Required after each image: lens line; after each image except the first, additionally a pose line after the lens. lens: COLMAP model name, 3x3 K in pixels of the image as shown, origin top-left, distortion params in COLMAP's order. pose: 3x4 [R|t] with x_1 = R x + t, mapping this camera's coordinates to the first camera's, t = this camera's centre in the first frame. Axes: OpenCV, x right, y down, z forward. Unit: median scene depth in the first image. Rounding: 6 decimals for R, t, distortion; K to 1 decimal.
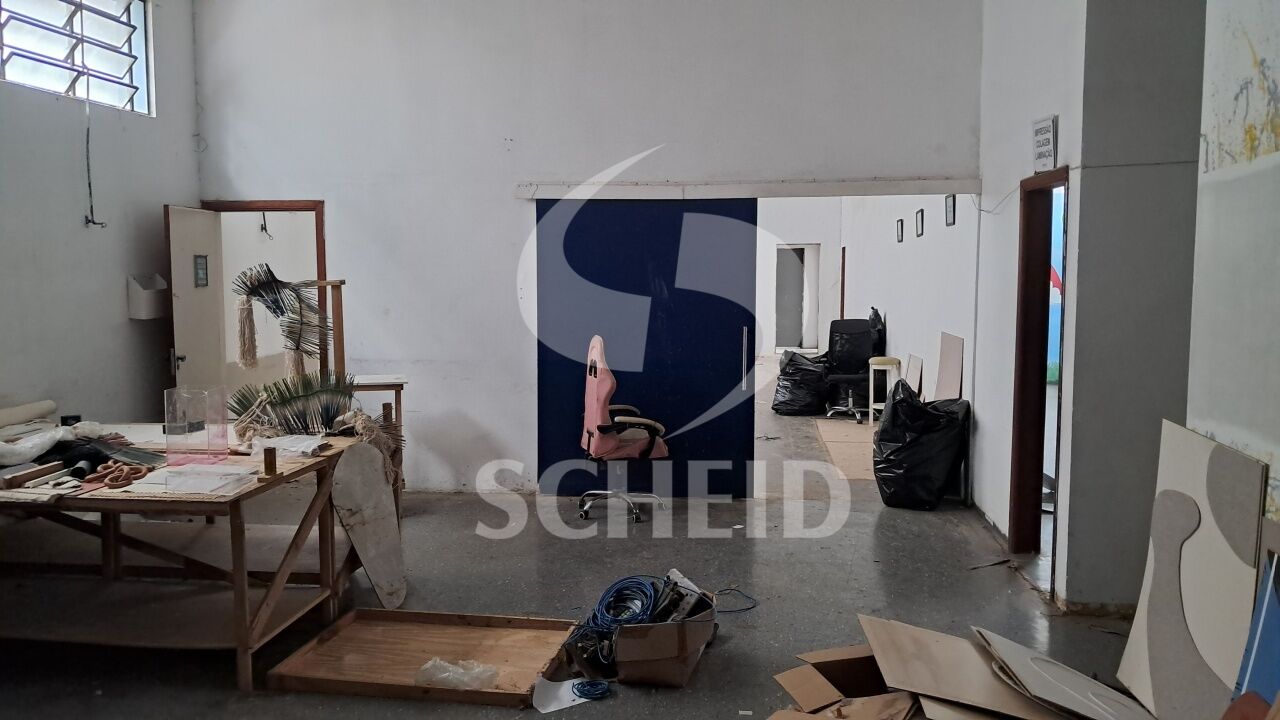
lens RADIAL K [[1026.8, 0, 640.0], [0, 1026.8, 360.0], [0, 0, 1]] dist [0.056171, -0.094220]
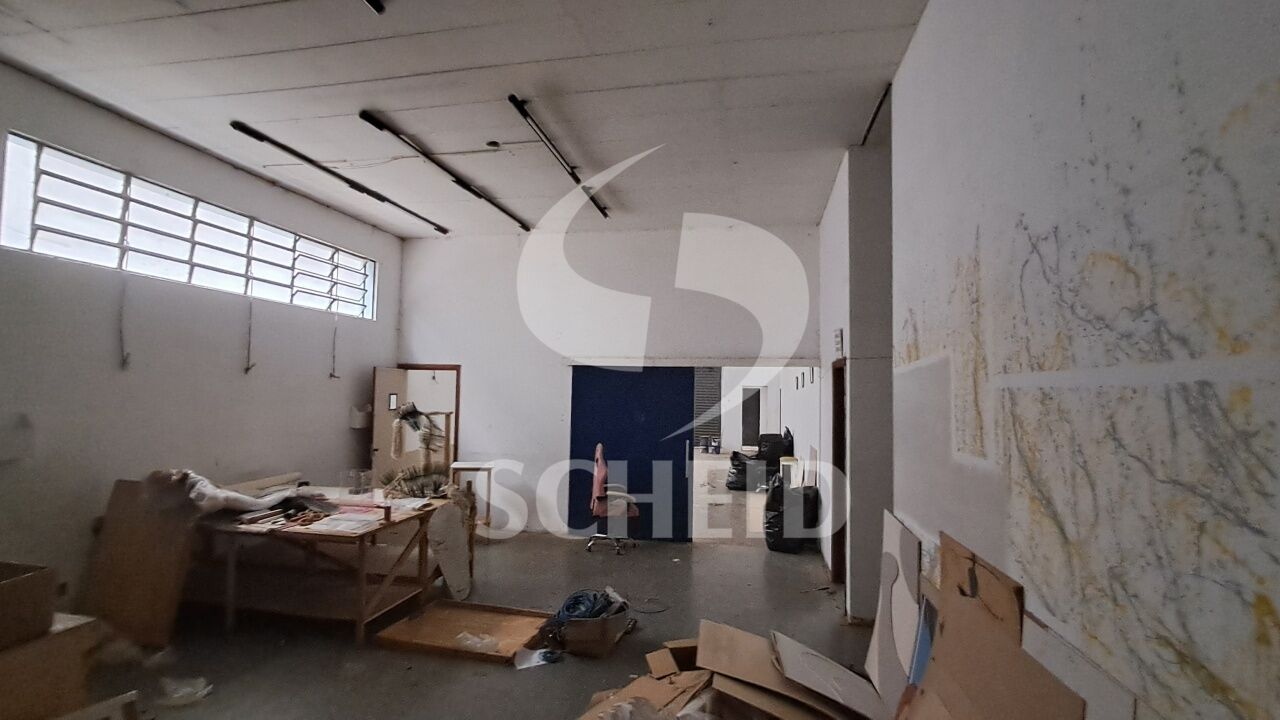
lens RADIAL K [[603.8, 0, 640.0], [0, 603.8, 360.0], [0, 0, 1]] dist [-0.002653, 0.000090]
pose [[0.995302, 0.013246, -0.095914, 0.164260], [-0.026591, 0.989903, -0.139231, -0.030601], [0.093101, 0.141127, 0.985604, -0.045286]]
